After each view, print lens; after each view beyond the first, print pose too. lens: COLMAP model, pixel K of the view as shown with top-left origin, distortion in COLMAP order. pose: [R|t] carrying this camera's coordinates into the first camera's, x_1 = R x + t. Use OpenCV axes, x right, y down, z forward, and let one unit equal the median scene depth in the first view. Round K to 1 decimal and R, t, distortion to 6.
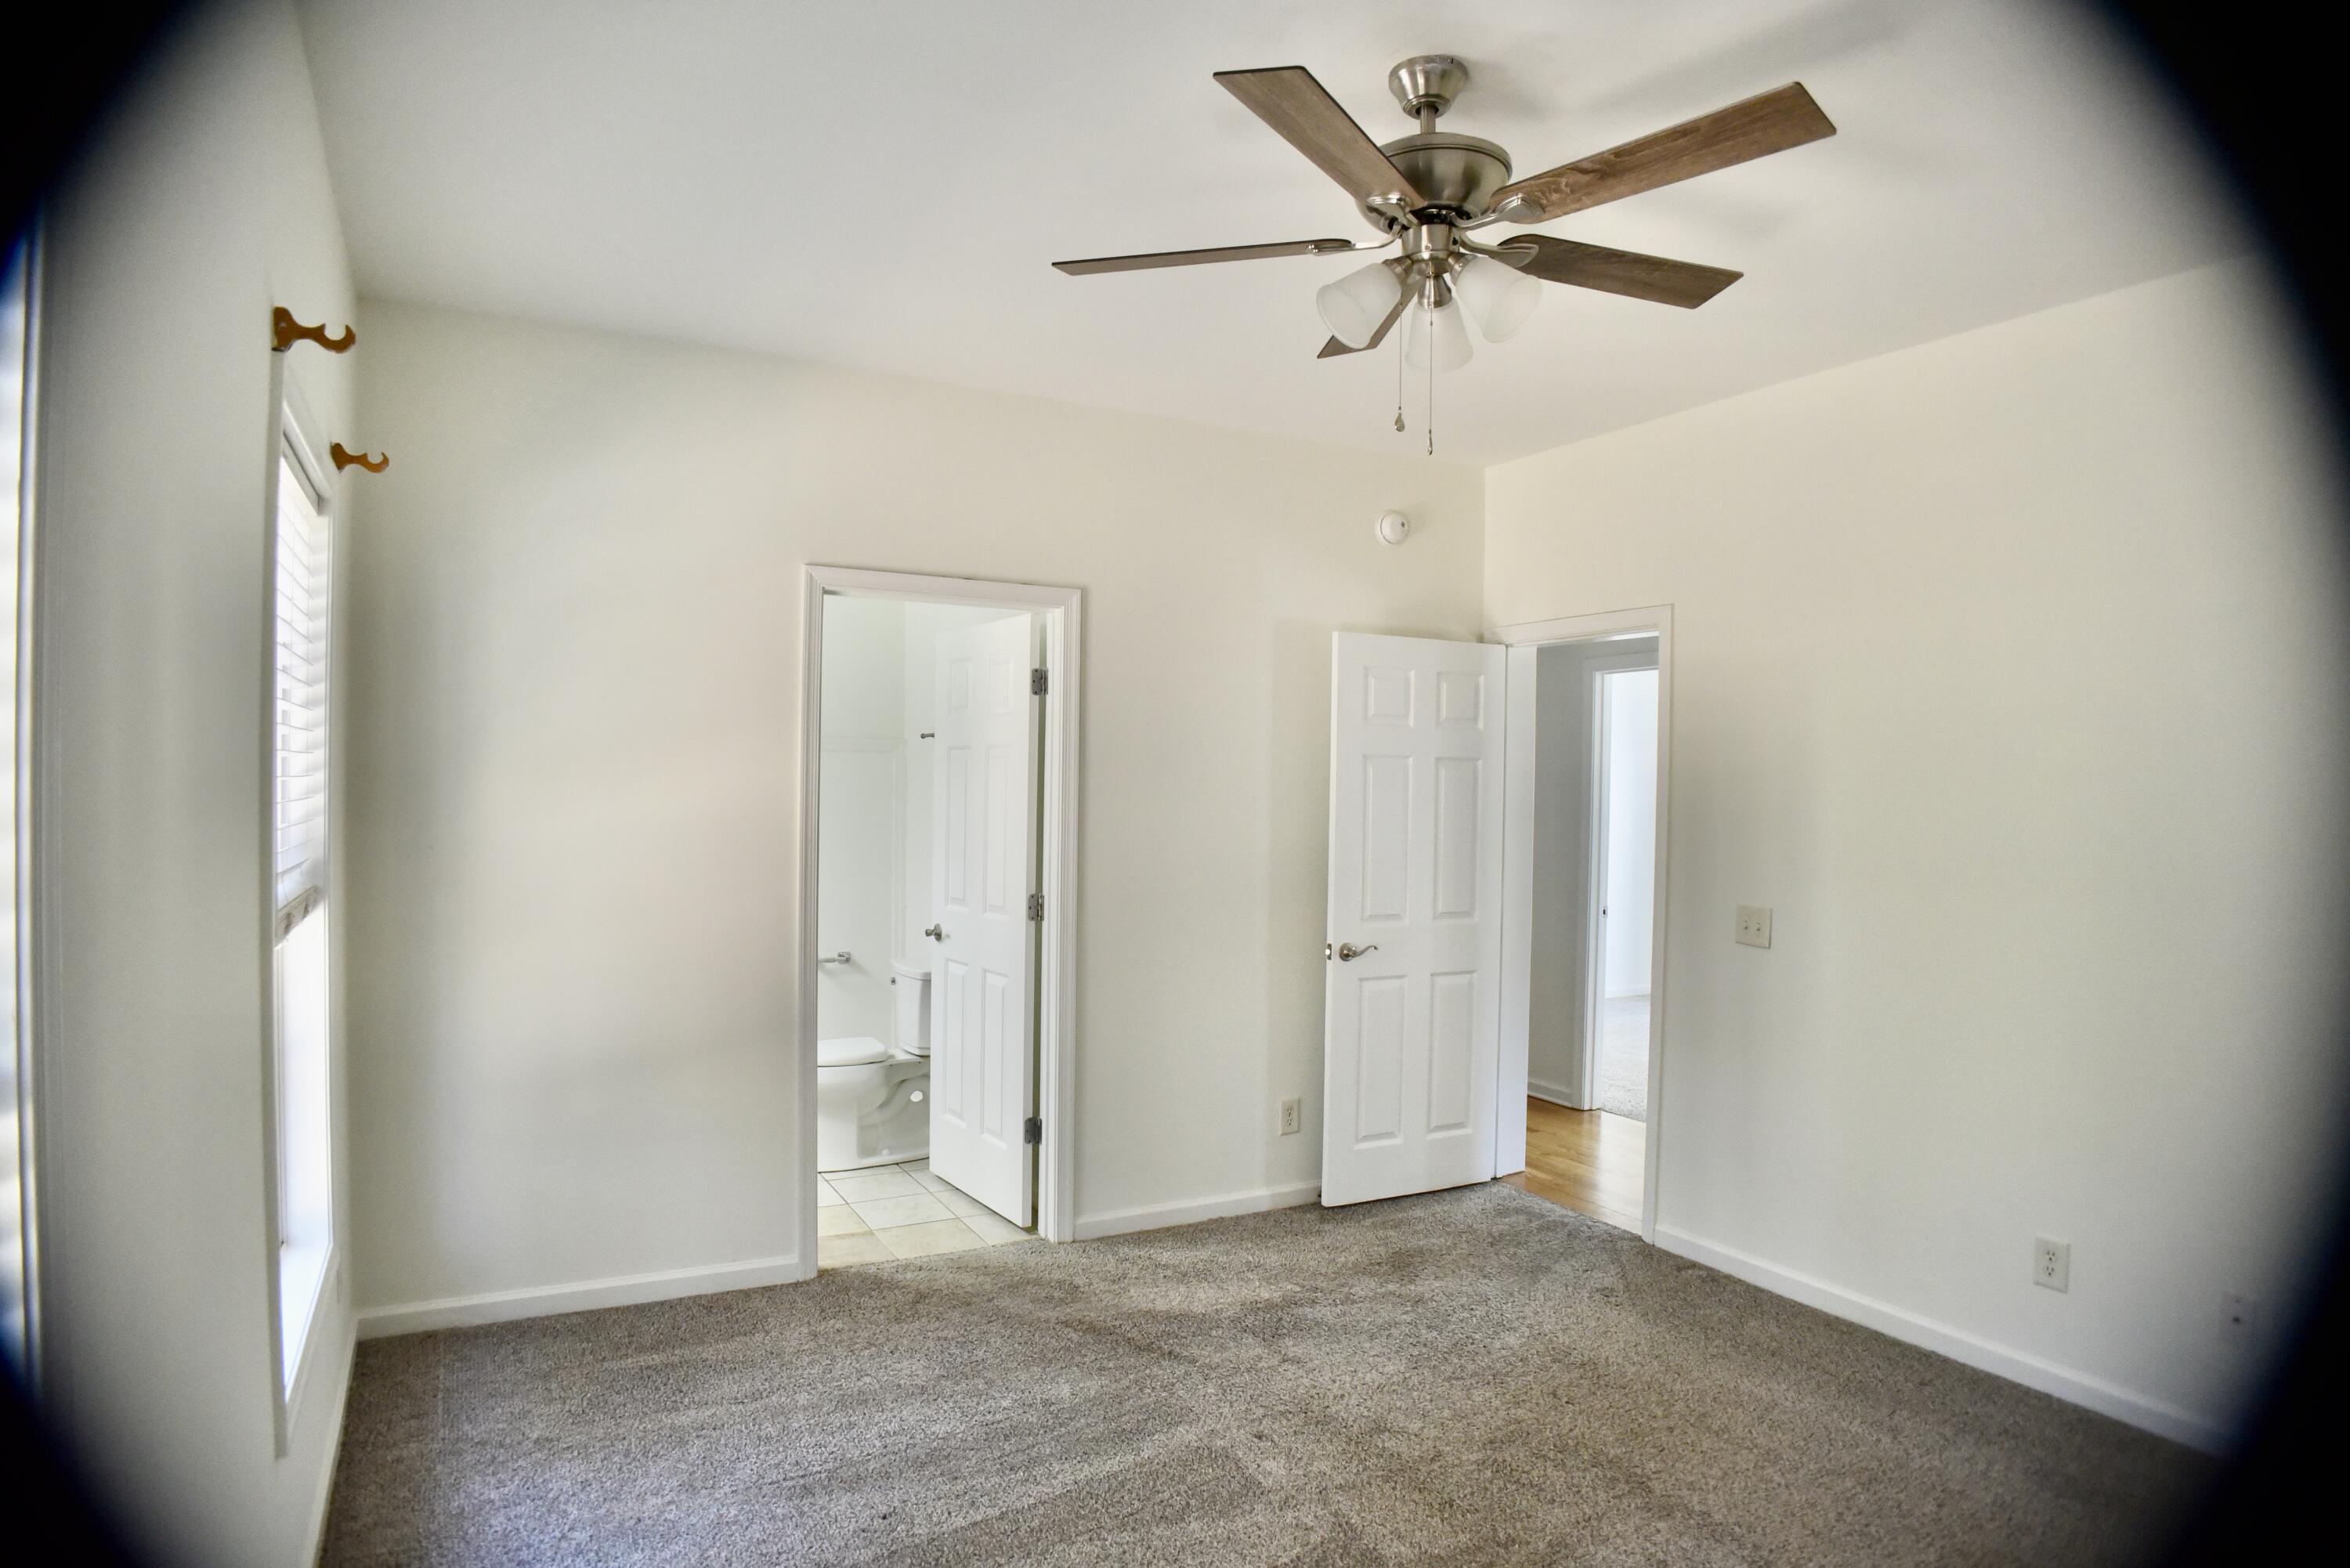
lens RADIAL K [[1385.4, 0, 1175.0], [0, 1385.4, 784.0], [0, 0, 1]] dist [-0.053850, 0.000741]
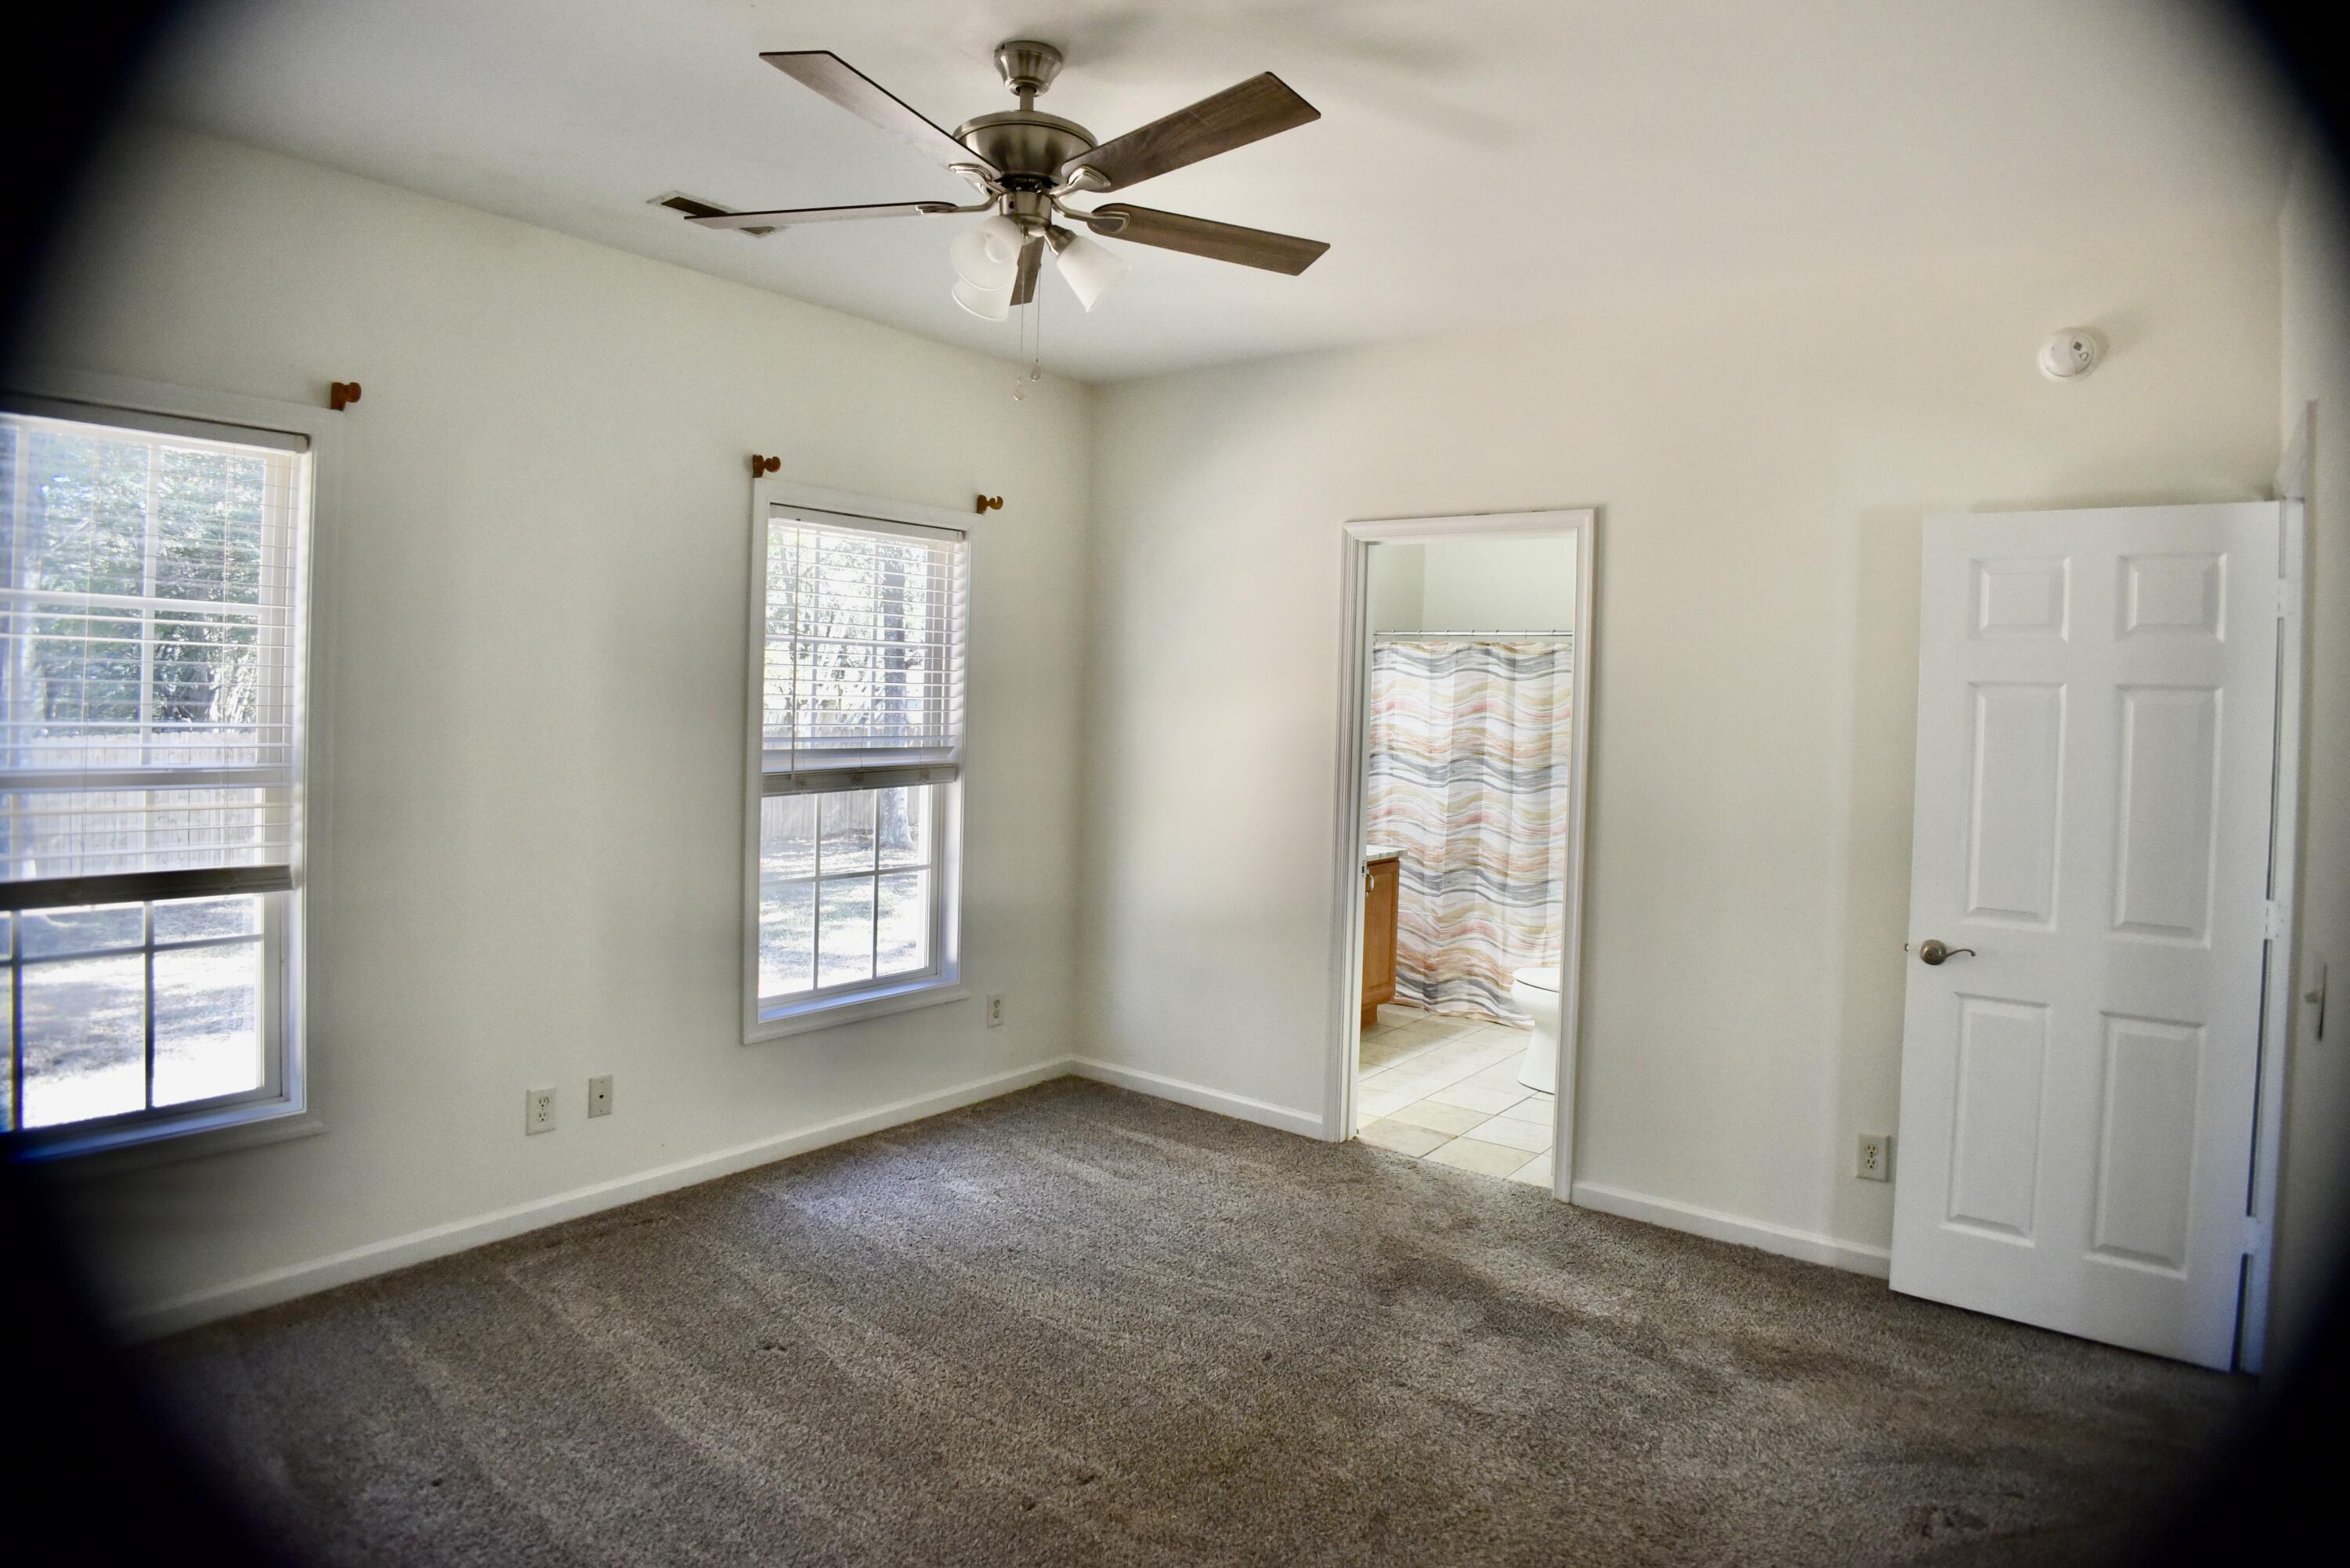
lens RADIAL K [[1374.2, 0, 1163.6], [0, 1374.2, 703.6], [0, 0, 1]] dist [-0.039907, 0.000535]
pose [[0.403241, 0.001210, -0.915093, 0.654845], [-0.023171, 0.999692, -0.008889, 0.006365], [0.914800, 0.024788, 0.403145, 0.359640]]
